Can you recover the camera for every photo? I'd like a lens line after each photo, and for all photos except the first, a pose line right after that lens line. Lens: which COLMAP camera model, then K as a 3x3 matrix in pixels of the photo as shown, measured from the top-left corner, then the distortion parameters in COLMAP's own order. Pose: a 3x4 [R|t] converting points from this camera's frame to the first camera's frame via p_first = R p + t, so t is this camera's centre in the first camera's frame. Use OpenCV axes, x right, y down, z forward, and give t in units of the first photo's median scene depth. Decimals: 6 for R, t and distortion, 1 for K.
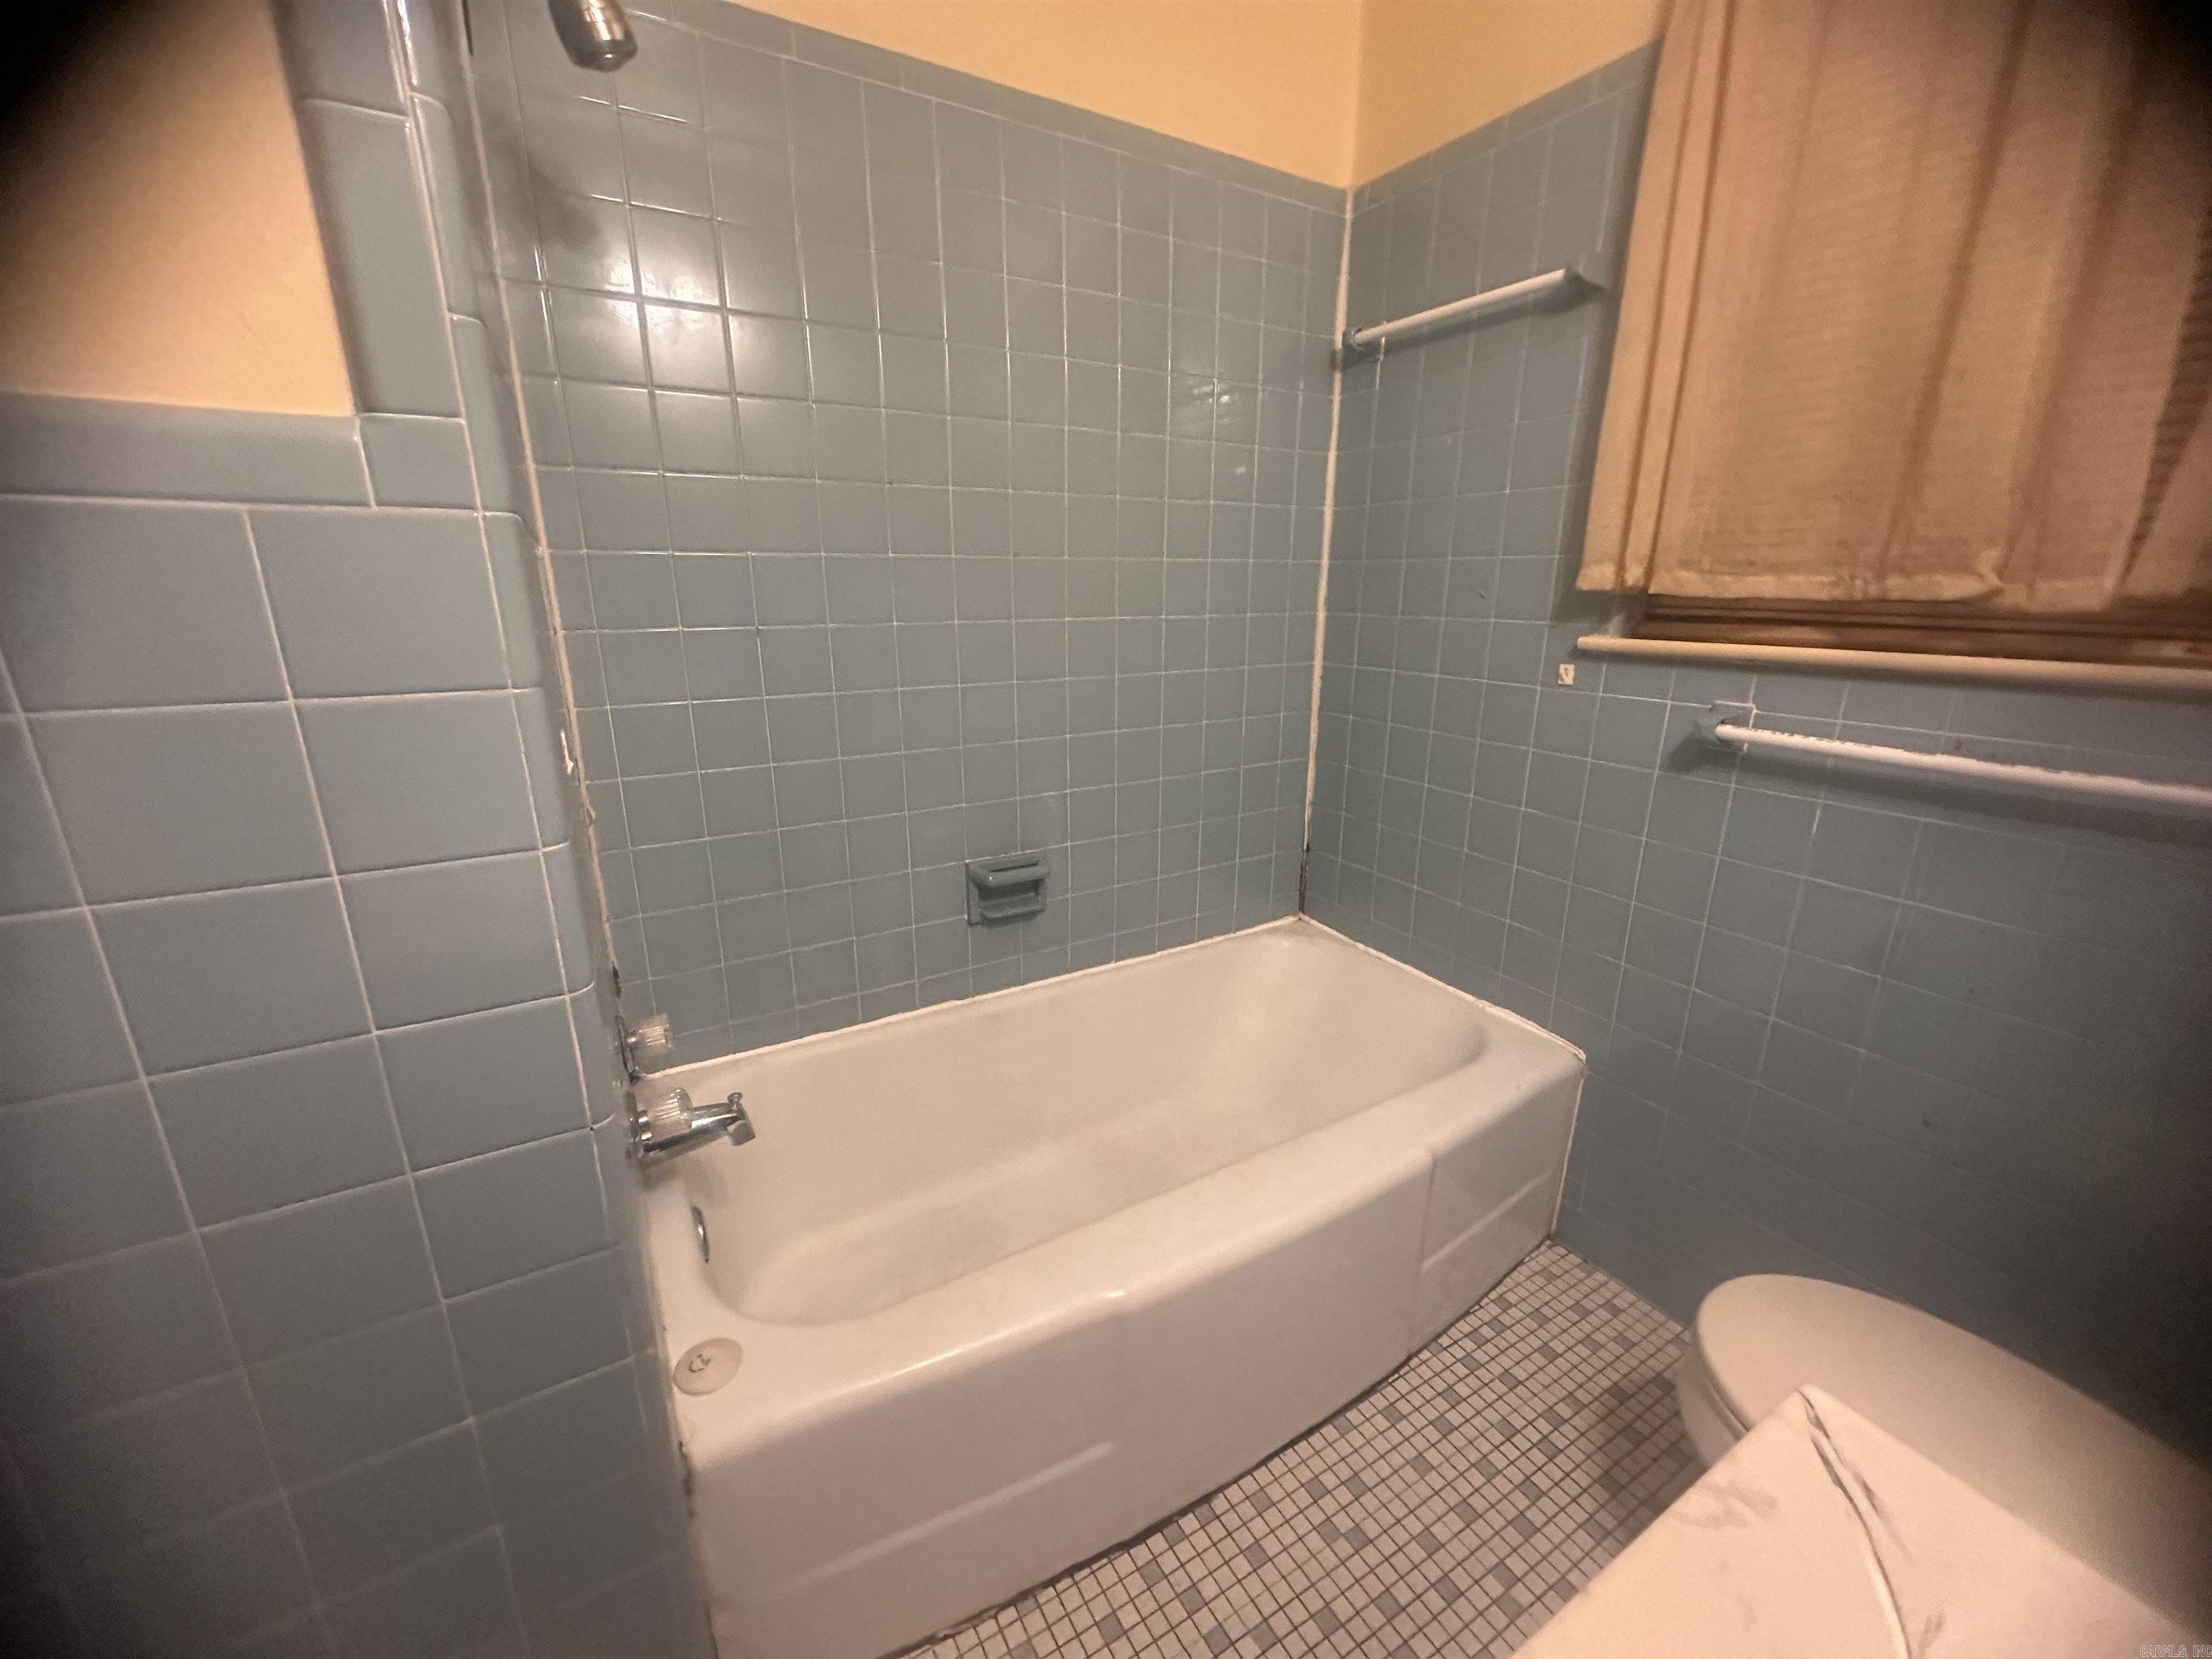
lens RADIAL K [[877.5, 0, 1106.0], [0, 877.5, 829.5], [0, 0, 1]] dist [-0.002214, -0.000215]
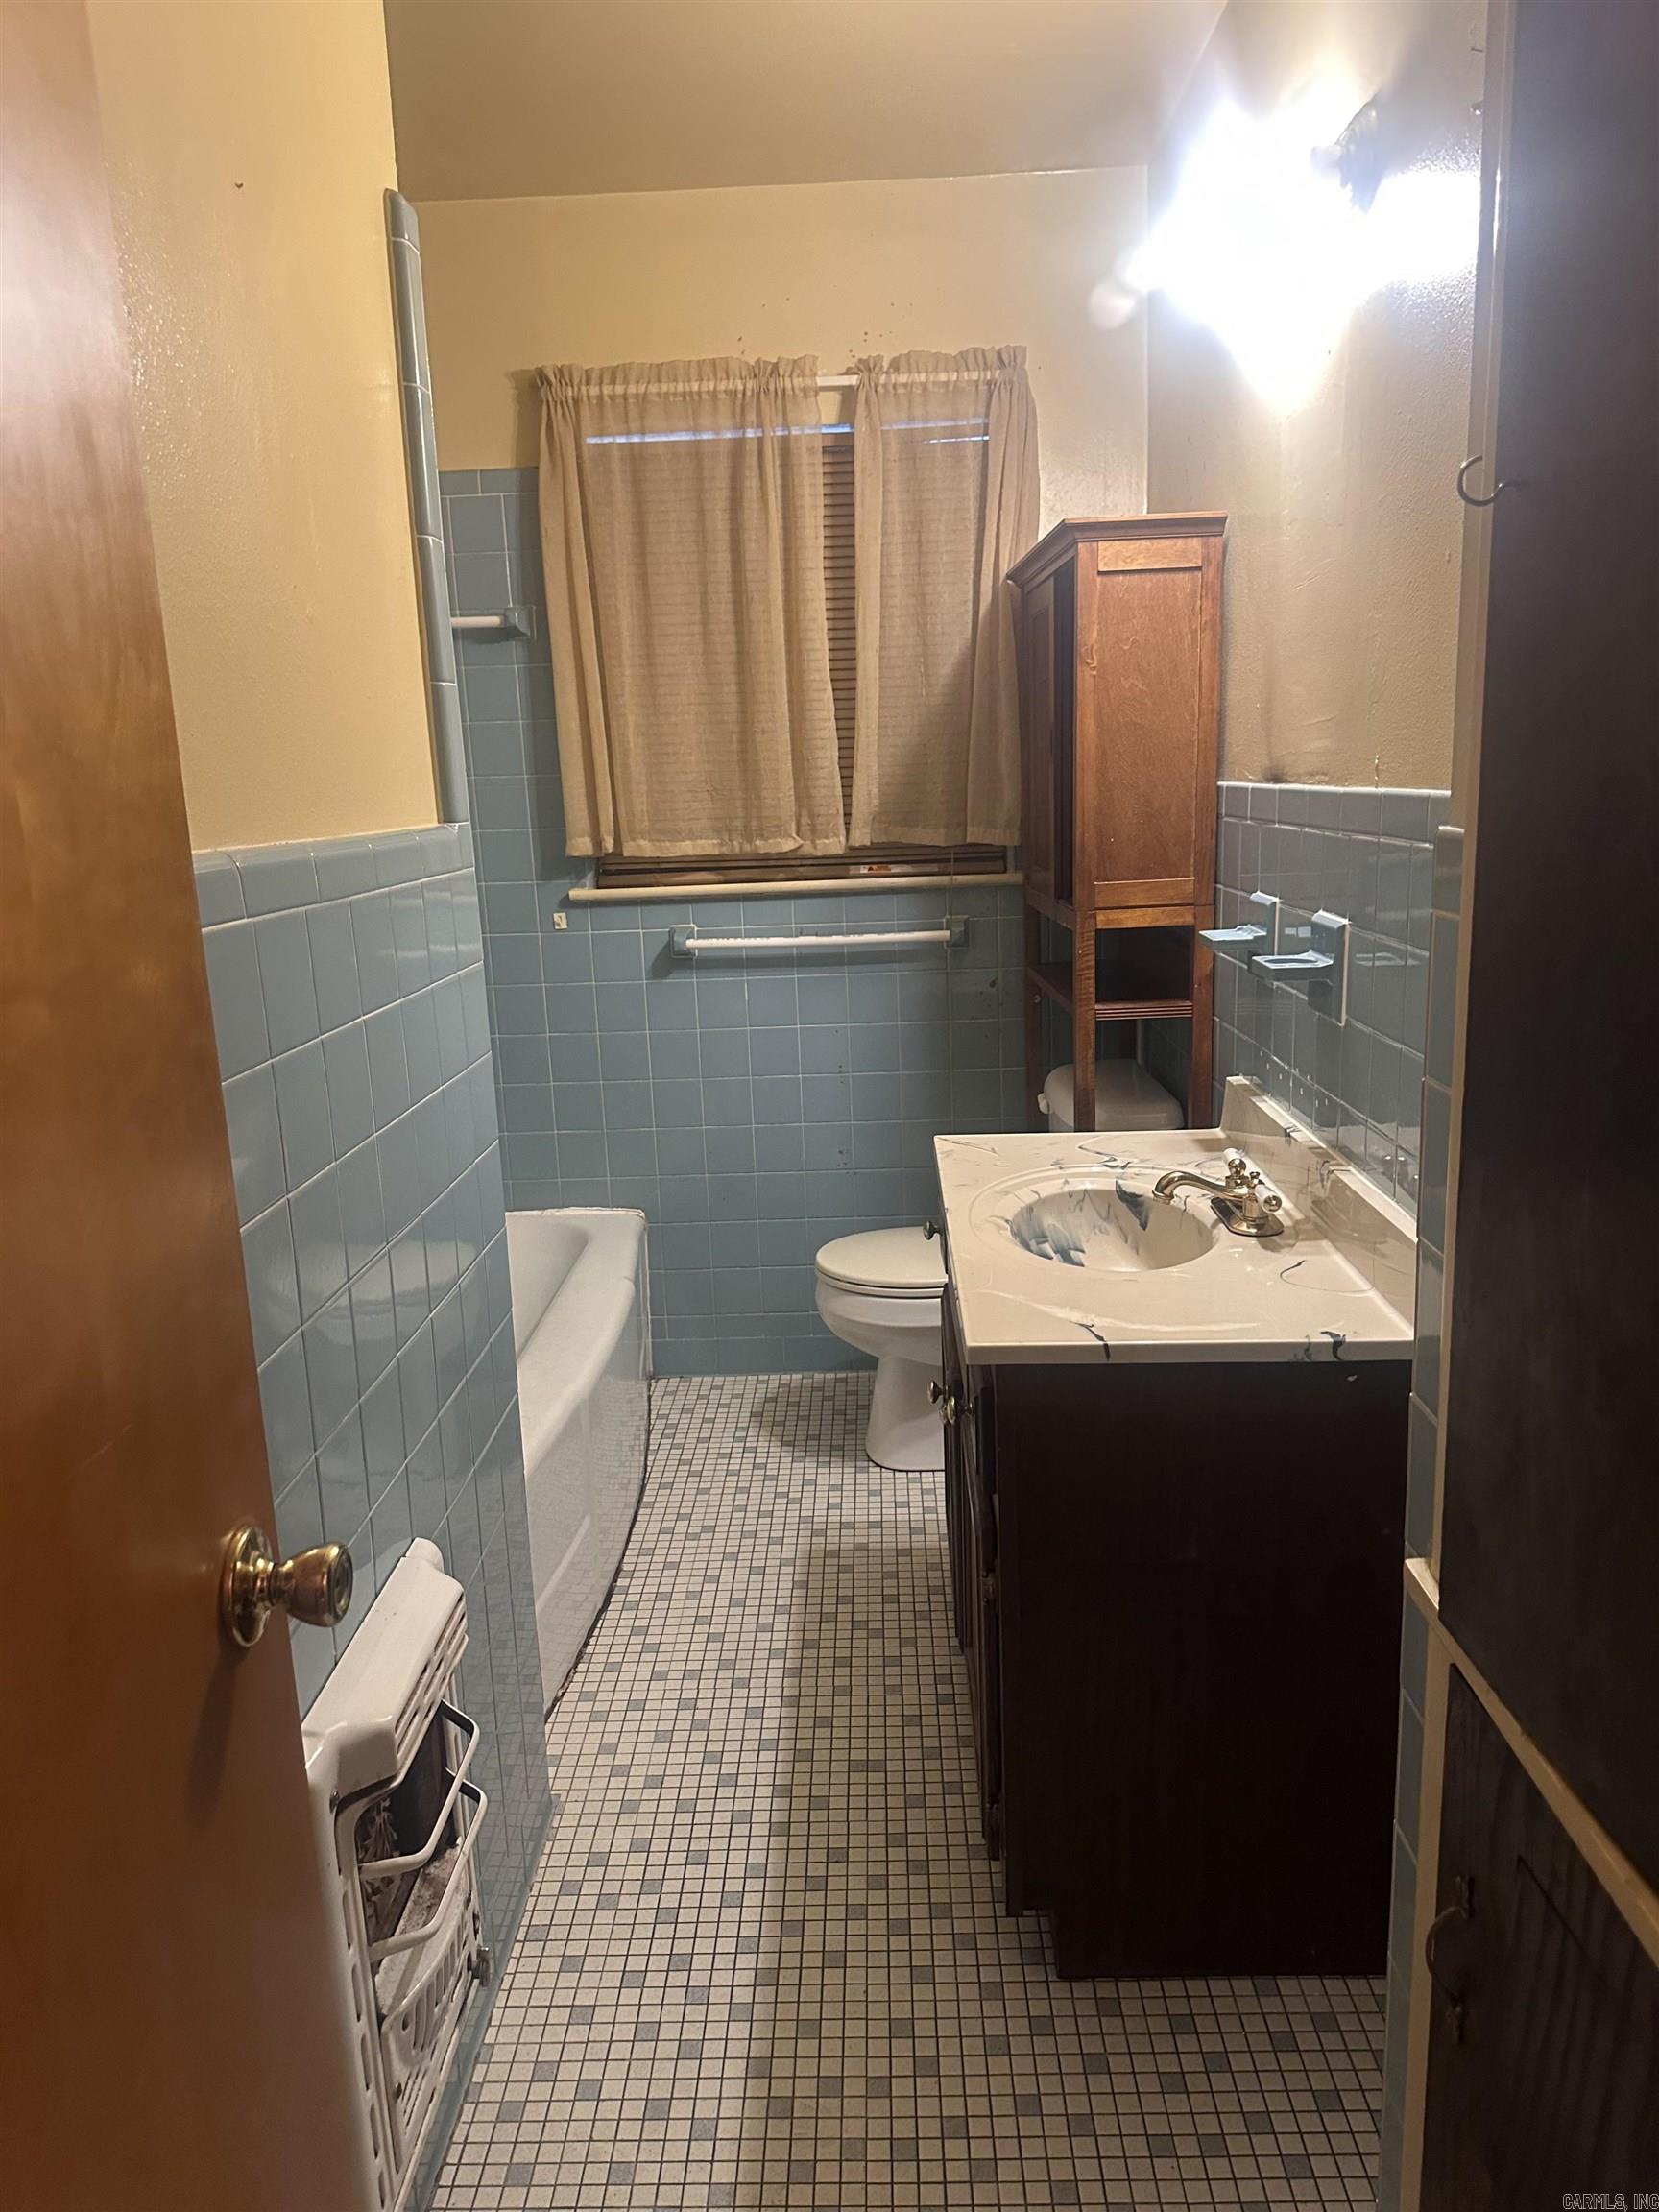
lens RADIAL K [[1553.1, 0, 829.5], [0, 1553.1, 1106.0], [0, 0, 1]] dist [0.139230, -0.206355]
pose [[0.529480, -0.200454, 0.824299, -1.350047], [0.269814, 0.961017, 0.060389, 0.055504], [-0.804270, 0.190433, 0.562925, -0.606628]]
